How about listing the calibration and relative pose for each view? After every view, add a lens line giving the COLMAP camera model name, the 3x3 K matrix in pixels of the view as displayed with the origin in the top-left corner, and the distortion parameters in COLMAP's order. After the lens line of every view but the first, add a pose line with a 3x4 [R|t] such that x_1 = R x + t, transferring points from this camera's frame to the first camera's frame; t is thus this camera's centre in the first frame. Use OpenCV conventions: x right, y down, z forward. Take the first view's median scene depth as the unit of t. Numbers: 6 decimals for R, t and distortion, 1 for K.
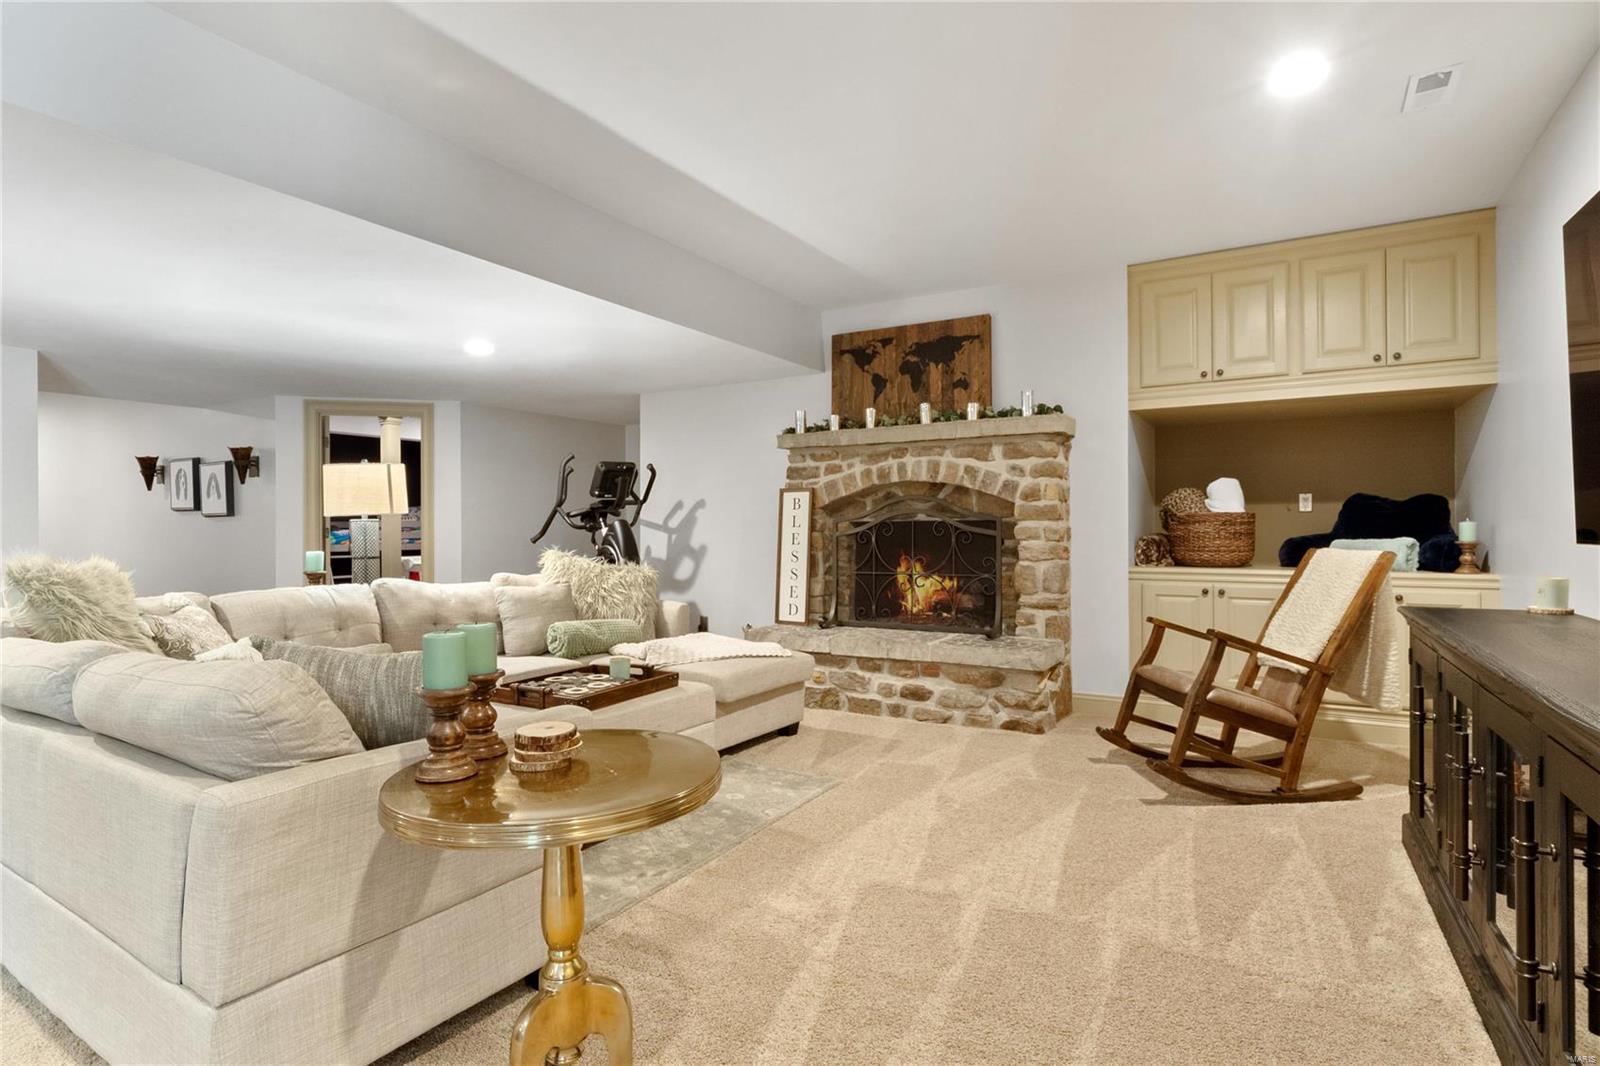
lens RADIAL K [[821.0, 0, 795.5], [0, 821.0, 524.8], [0, 0, 1]] dist [0.000180, 0.000512]
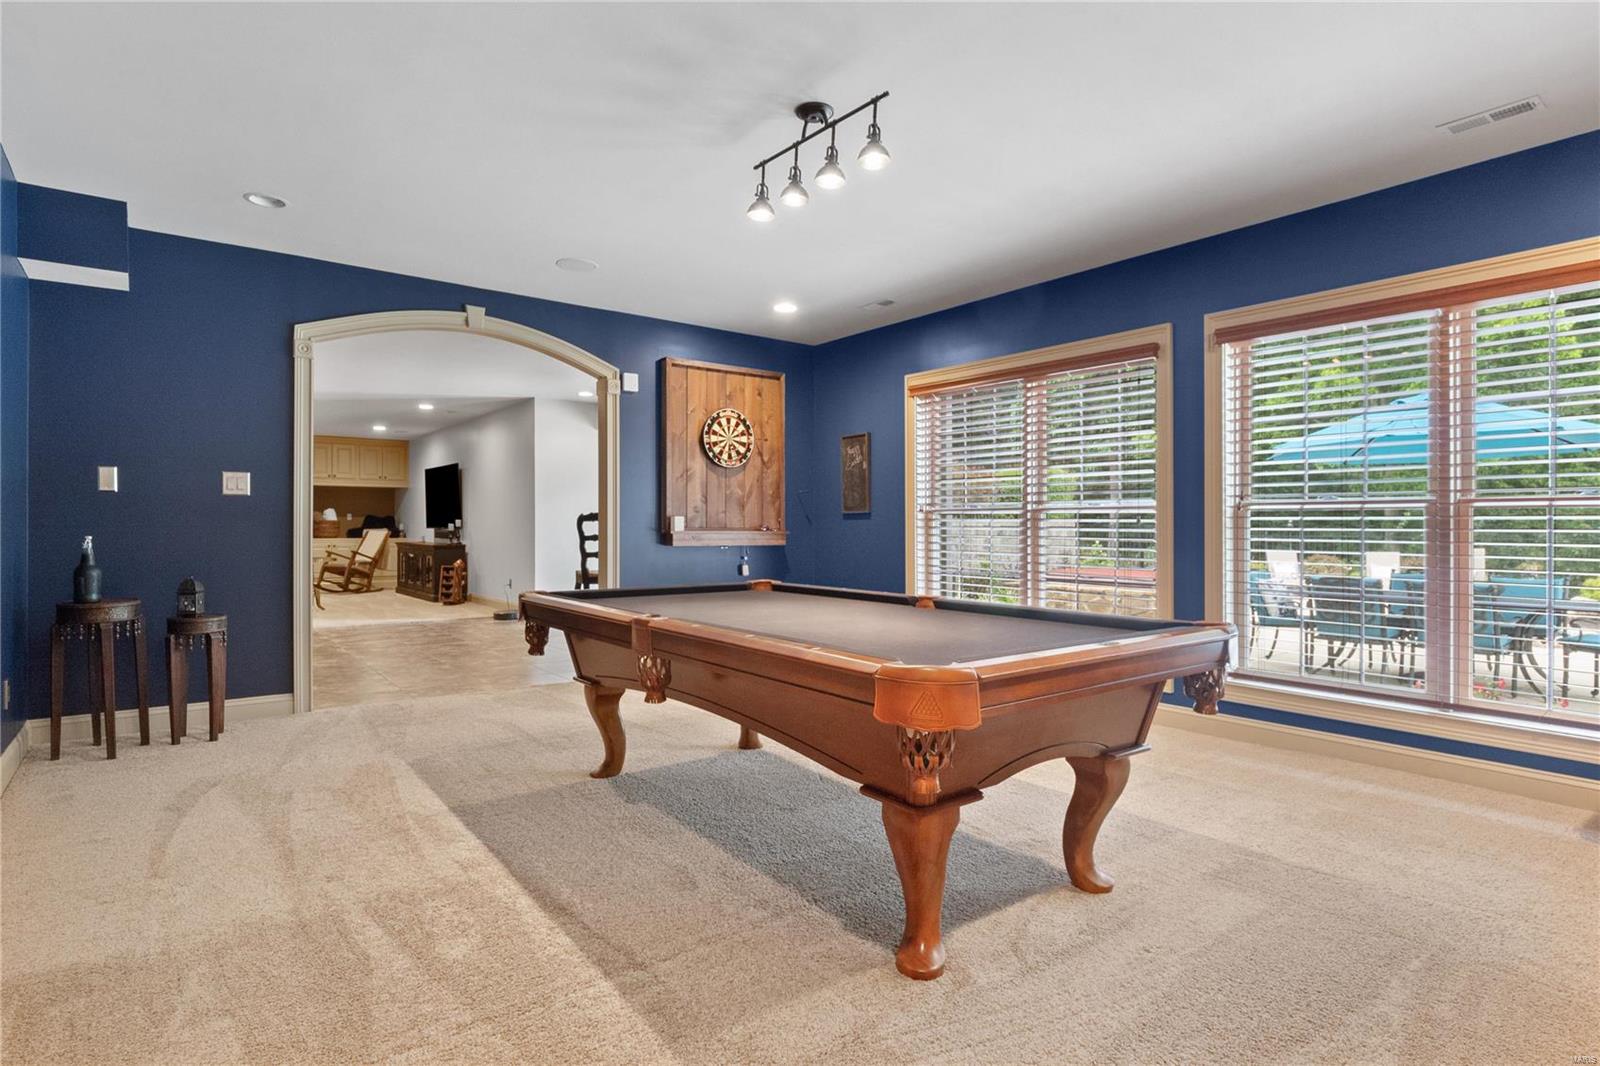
lens RADIAL K [[821.0, 0, 801.5], [0, 821.0, 531.4], [0, 0, 1]] dist [0.000180, 0.000512]
pose [[0.355961, 0.006192, 0.934480, -1.759667], [-0.007744, 0.999963, -0.003676, 0.026417], [-0.934469, -0.005928, 0.355996, -1.761908]]
